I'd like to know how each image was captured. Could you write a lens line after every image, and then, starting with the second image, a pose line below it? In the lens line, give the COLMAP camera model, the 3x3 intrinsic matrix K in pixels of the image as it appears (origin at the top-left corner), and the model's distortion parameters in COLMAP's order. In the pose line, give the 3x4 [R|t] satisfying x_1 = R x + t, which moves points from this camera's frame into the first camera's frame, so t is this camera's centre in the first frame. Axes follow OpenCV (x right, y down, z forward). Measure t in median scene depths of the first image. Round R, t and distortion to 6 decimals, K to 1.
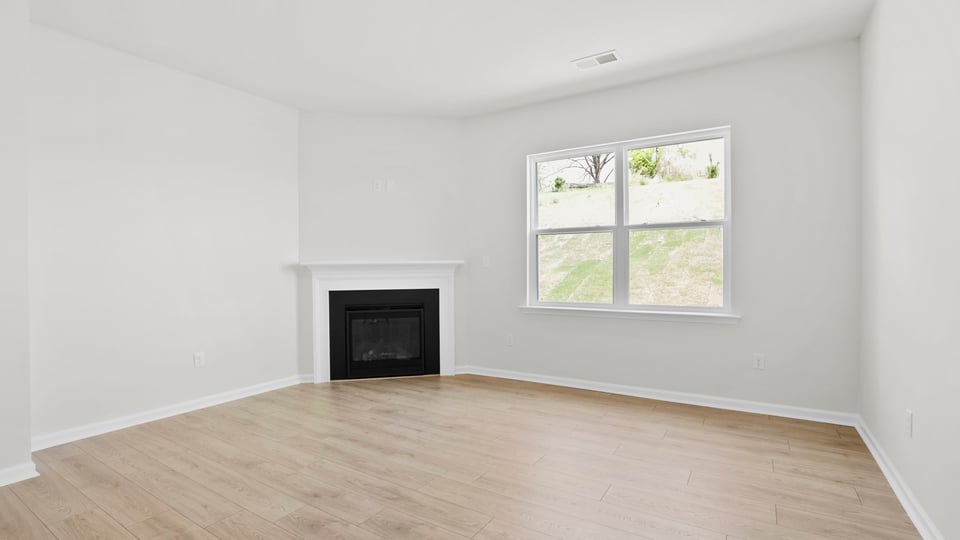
lens RADIAL K [[459.2, 0, 480.0], [0, 459.2, 270.0], [0, 0, 1]] dist [-0.021005, 0.000469]
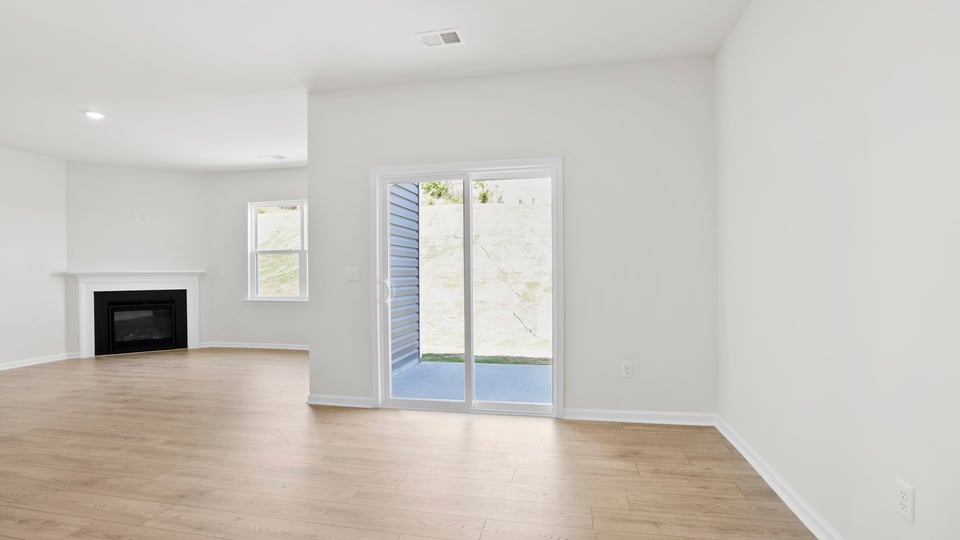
lens RADIAL K [[461.1, 0, 478.4], [0, 461.1, 275.0], [0, 0, 1]] dist [-0.000639, 0.000206]
pose [[0.938044, -0.000227, 0.346516, 0.282323], [0.001997, 0.999987, -0.004750, 0.003712], [-0.346510, 0.005148, 0.938032, -0.722555]]
